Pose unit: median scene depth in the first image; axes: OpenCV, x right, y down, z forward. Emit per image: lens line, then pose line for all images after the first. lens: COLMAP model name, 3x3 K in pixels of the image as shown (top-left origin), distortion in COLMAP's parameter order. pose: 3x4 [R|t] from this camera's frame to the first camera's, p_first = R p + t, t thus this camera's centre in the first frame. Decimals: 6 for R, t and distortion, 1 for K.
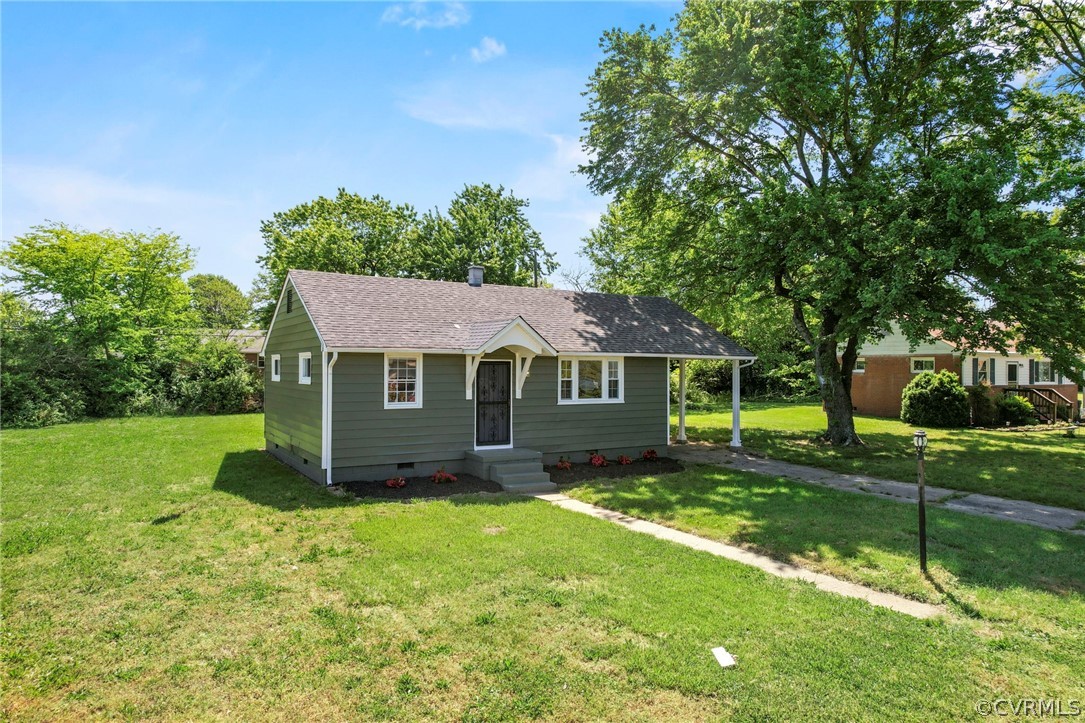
lens RADIAL K [[714.3, 0, 542.5], [0, 714.3, 361.5], [0, 0, 1]] dist [-0.092764, 0.000069]
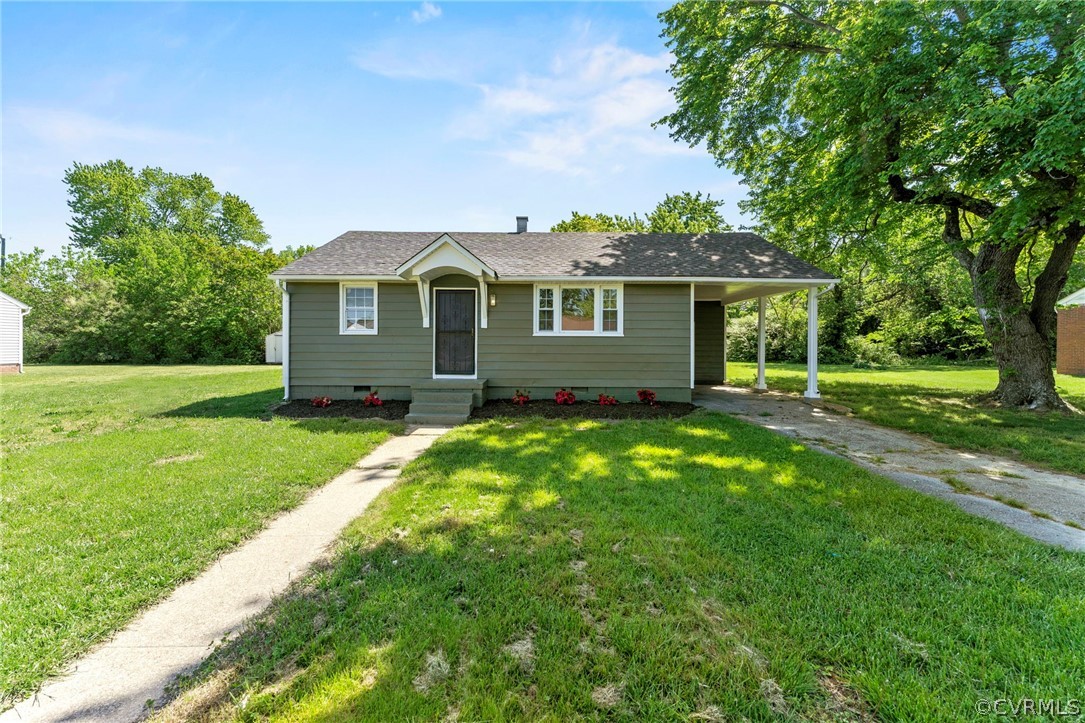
lens RADIAL K [[441.7, 0, 537.9], [0, 441.7, 344.1], [0, 0, 1]] dist [0.001031, 0.000060]
pose [[0.841867, -0.007569, -0.539633, 0.332630], [0.003392, 0.999956, -0.008735, 0.075237], [0.539675, 0.005523, 0.841855, 0.509293]]
